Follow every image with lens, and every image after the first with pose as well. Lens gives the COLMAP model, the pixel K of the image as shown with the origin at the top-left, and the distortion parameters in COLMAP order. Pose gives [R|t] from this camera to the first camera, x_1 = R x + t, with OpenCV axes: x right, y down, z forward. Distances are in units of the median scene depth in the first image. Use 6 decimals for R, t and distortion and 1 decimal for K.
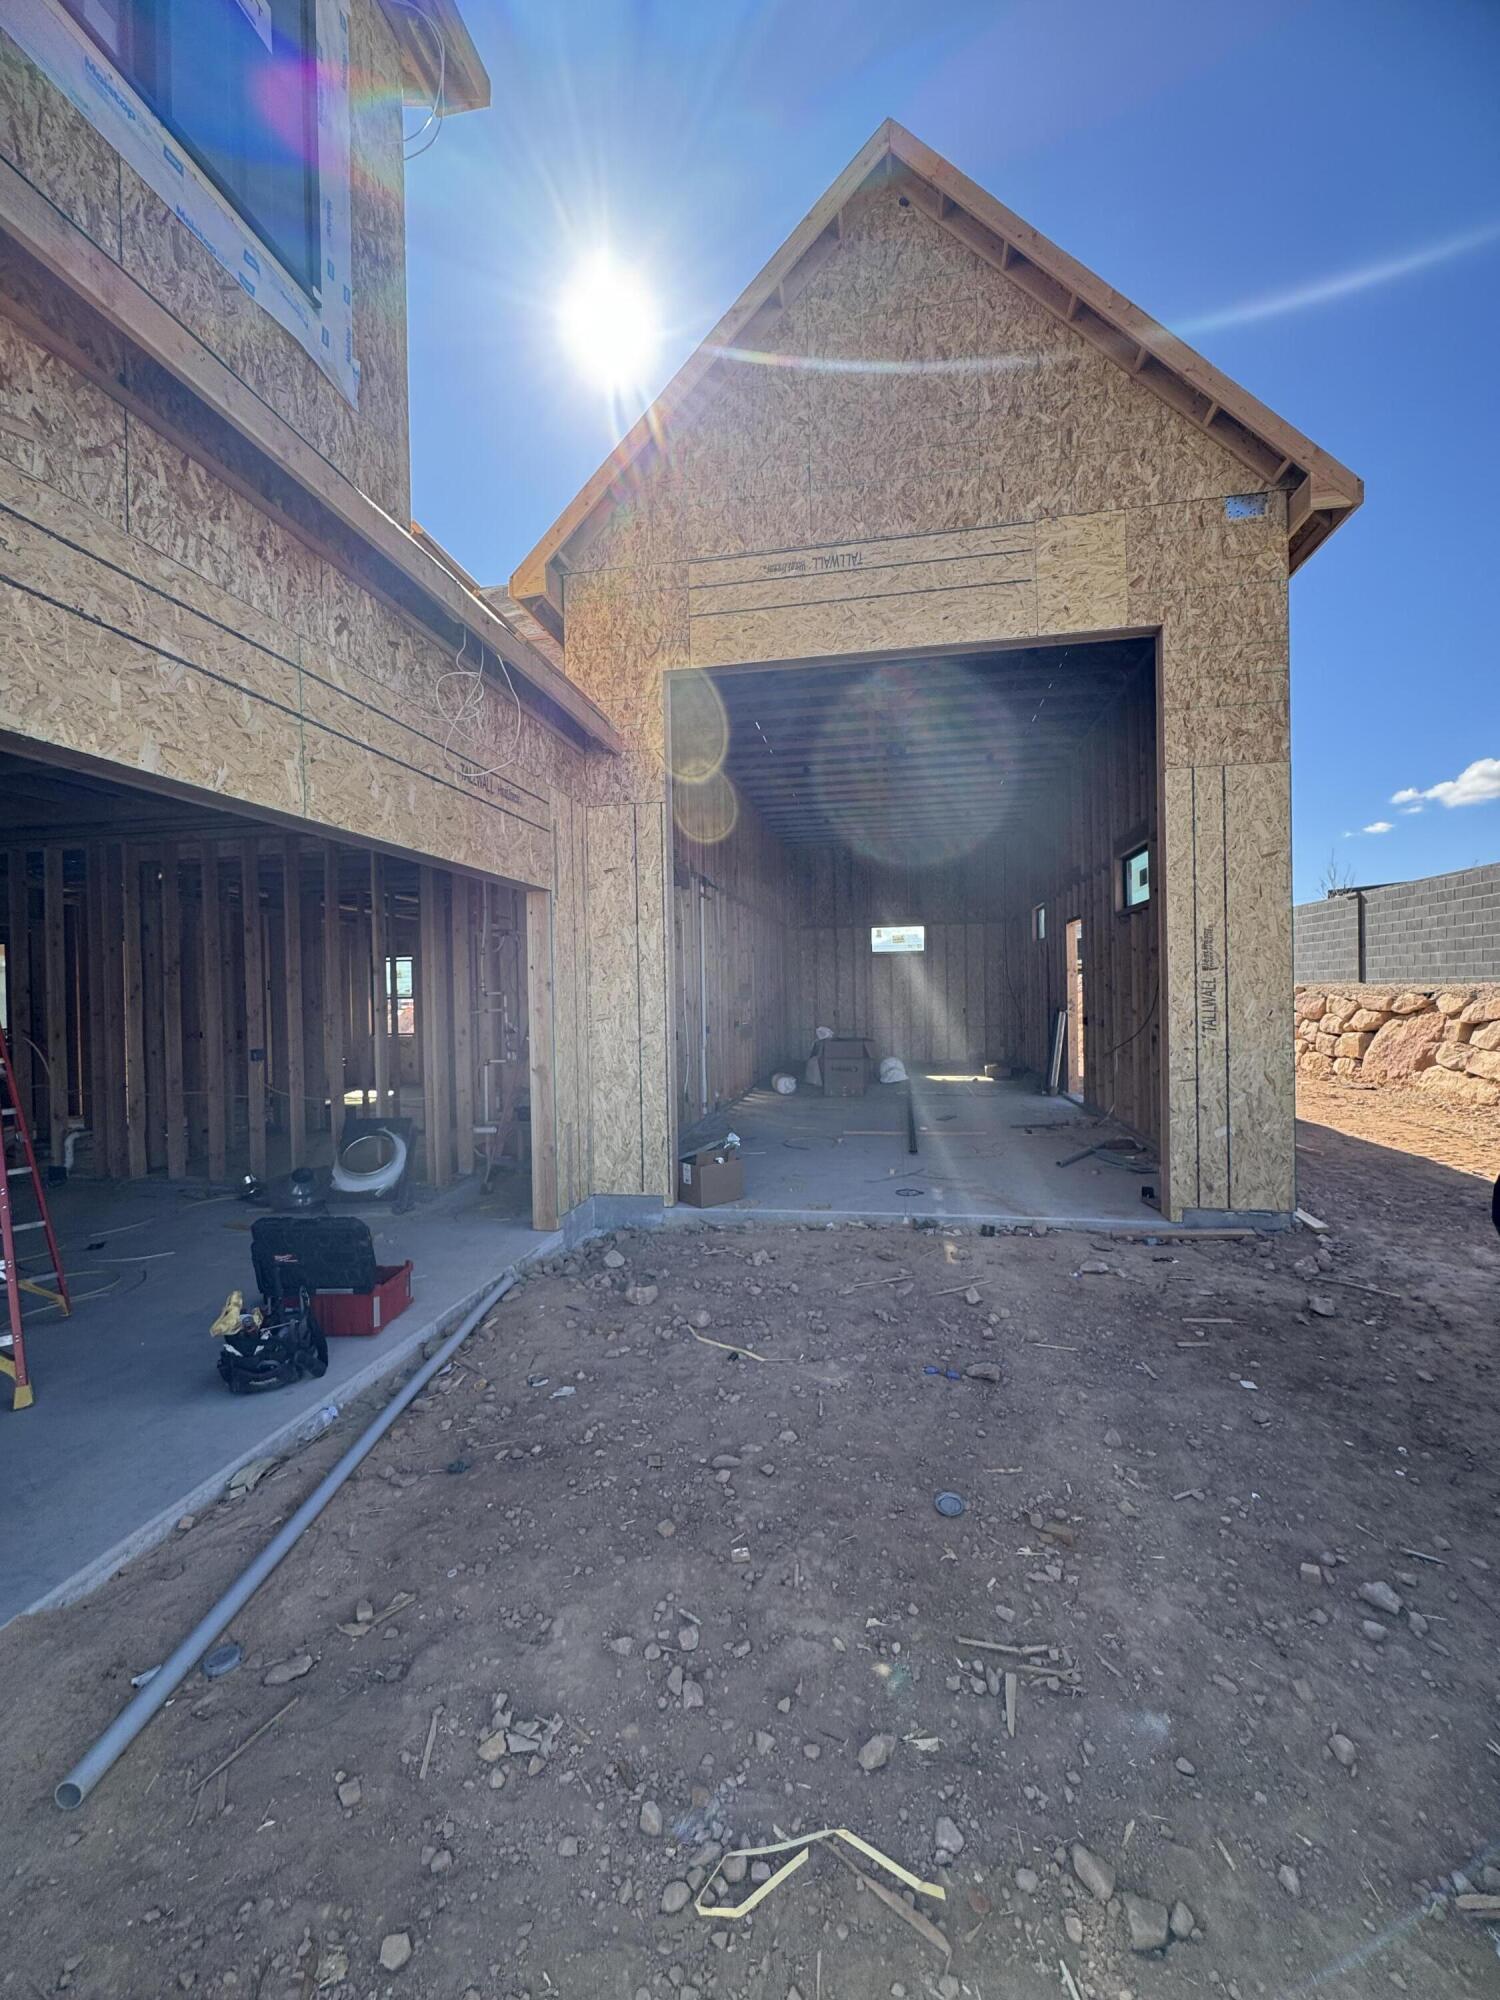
lens RADIAL K [[795.3, 0, 750.0], [0, 795.3, 1000.0], [0, 0, 1]] dist [-0.002856, 0.000813]
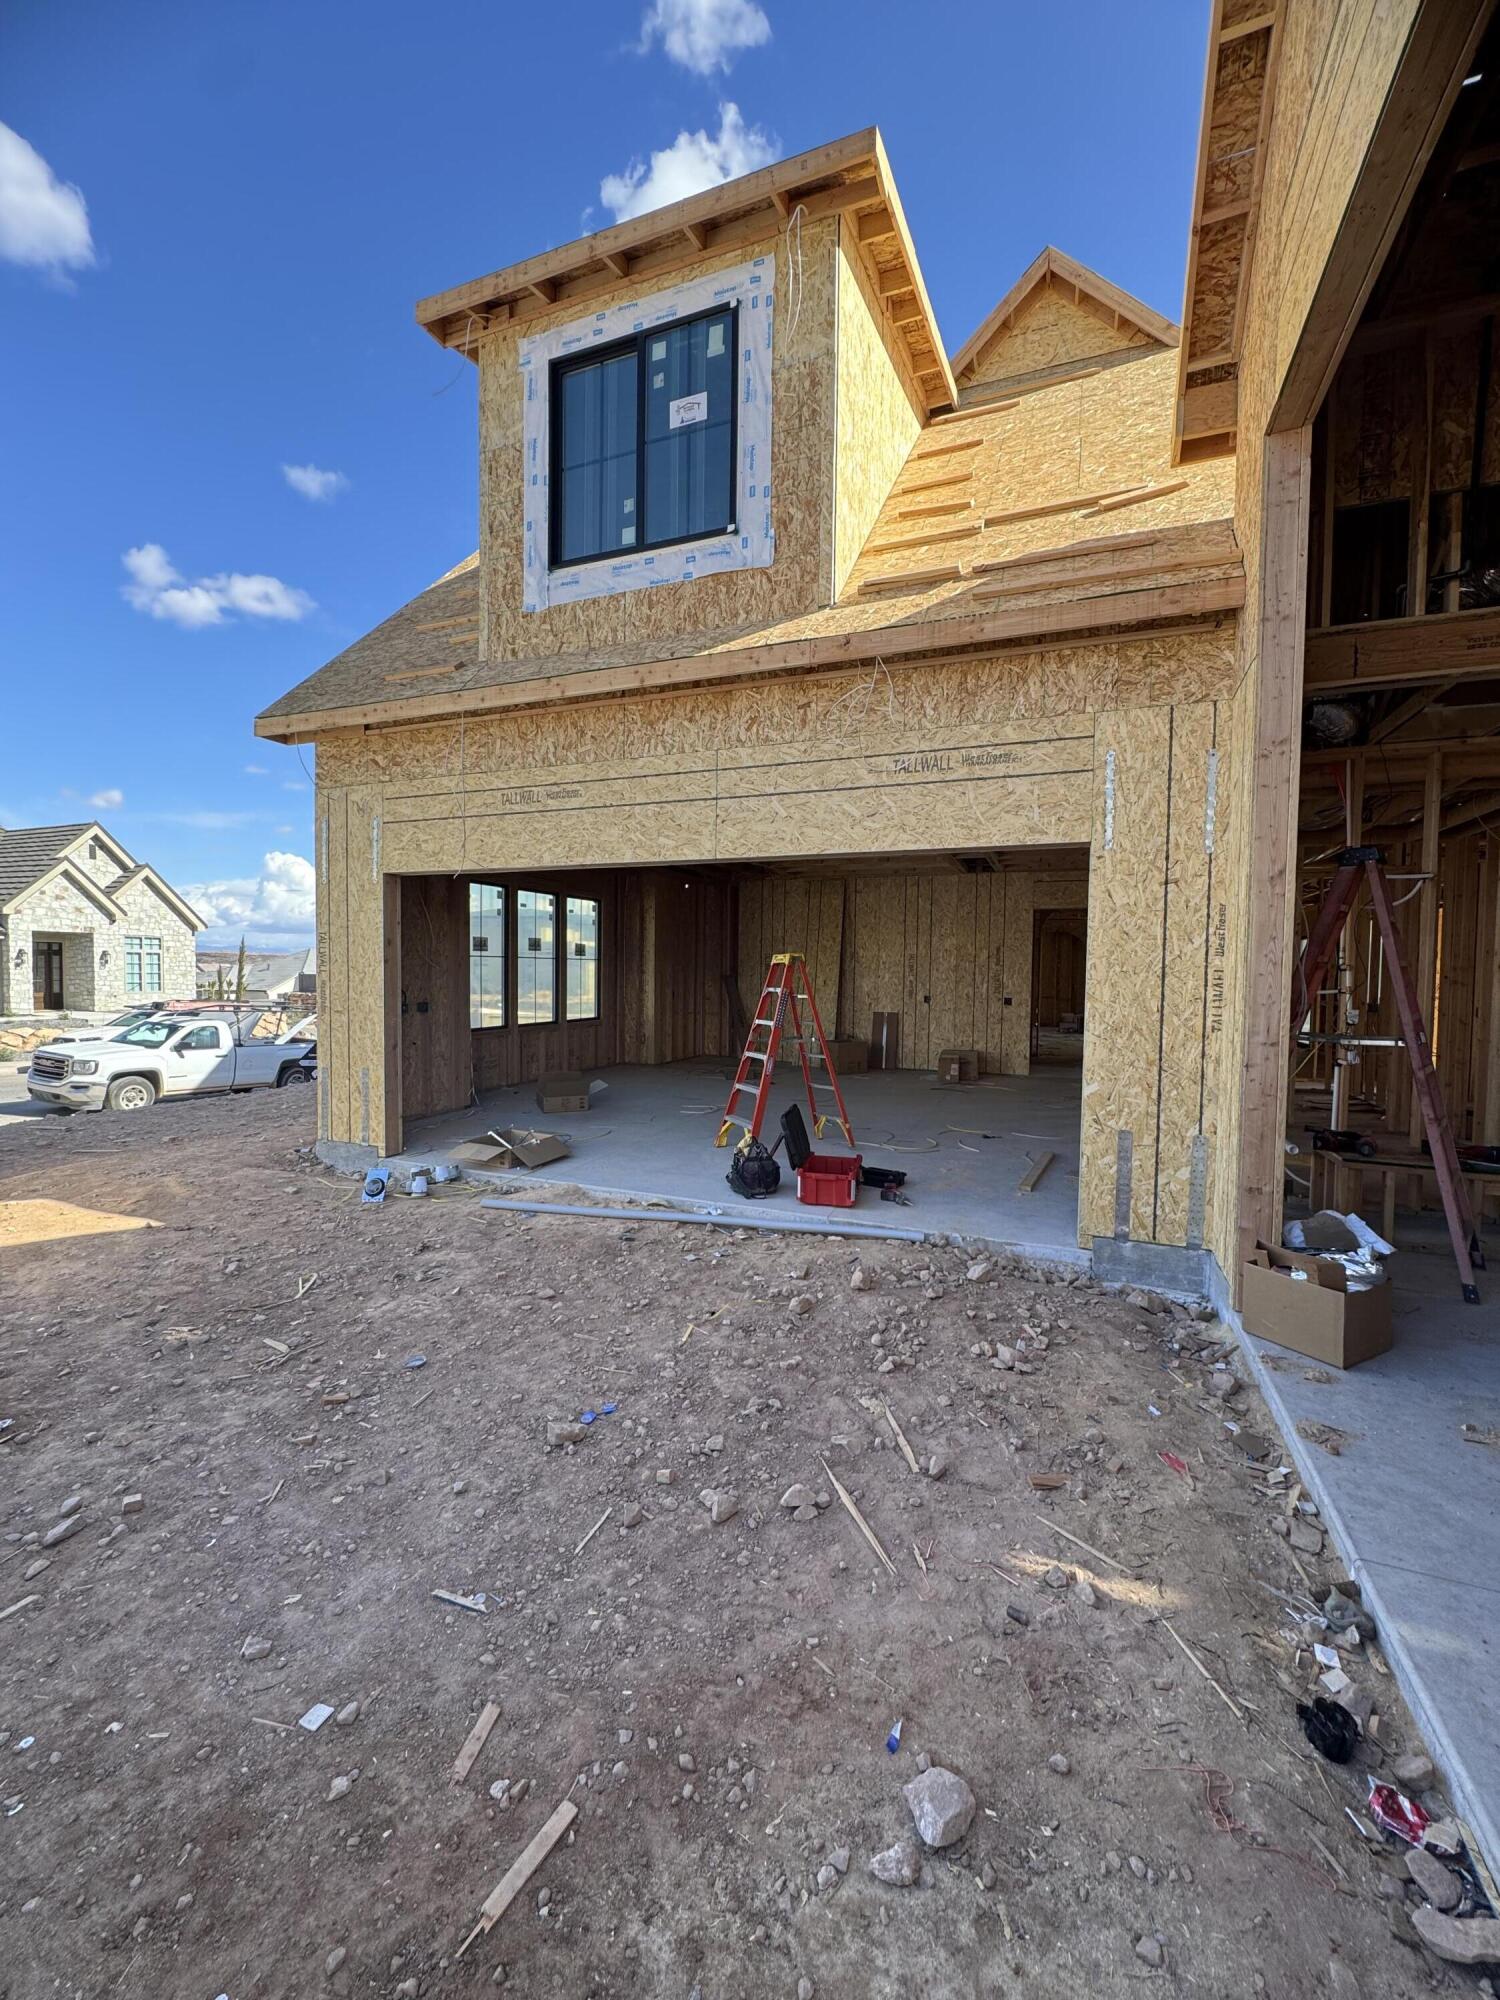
lens RADIAL K [[795.3, 0, 750.0], [0, 795.3, 1000.0], [0, 0, 1]] dist [-0.002856, 0.000813]
pose [[-0.201778, 0.047227, -0.978292, 0.946768], [-0.020884, 0.998402, 0.052505, -0.014858], [0.979209, 0.031025, -0.200469, 1.225913]]
